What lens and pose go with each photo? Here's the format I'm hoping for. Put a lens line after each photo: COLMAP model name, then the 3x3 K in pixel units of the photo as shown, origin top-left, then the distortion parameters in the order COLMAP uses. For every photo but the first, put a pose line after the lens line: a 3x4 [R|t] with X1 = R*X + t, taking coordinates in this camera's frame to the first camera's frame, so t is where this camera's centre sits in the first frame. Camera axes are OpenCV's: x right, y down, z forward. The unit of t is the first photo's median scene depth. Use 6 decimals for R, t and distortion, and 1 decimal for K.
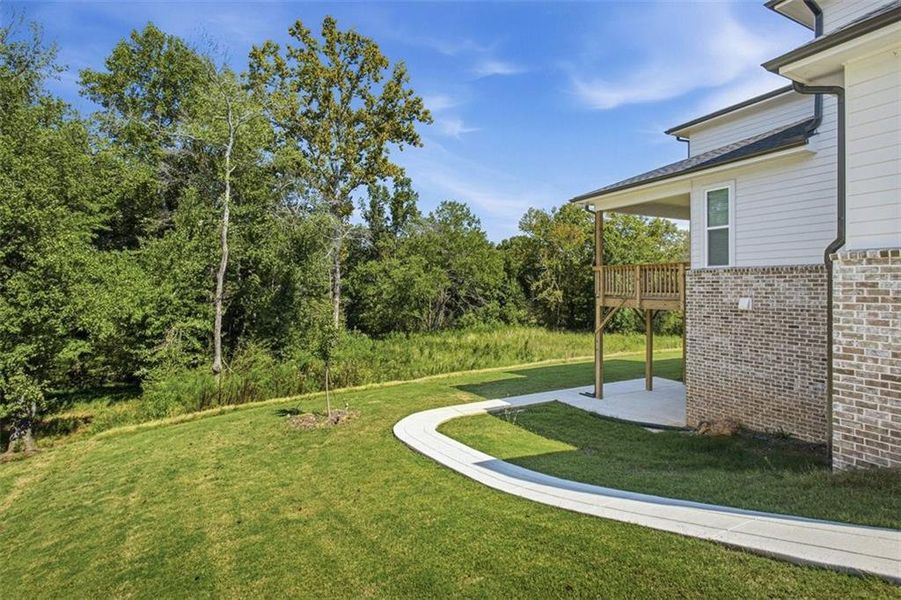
lens RADIAL K [[434.2, 0, 441.7], [0, 434.2, 282.7], [0, 0, 1]] dist [-0.002798, 0.000015]
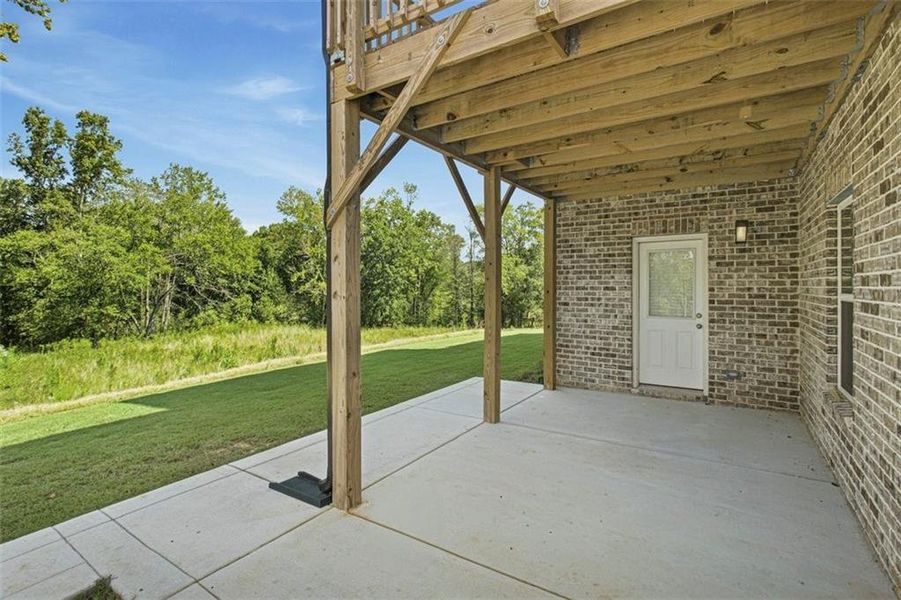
lens RADIAL K [[431.7, 0, 448.3], [0, 431.7, 288.9], [0, 0, 1]] dist [-0.001845, -0.000399]
pose [[0.862428, -0.002054, 0.506176, 0.047780], [-0.003674, 0.999940, 0.010316, 0.024246], [-0.506167, -0.010756, 0.862368, 0.126069]]
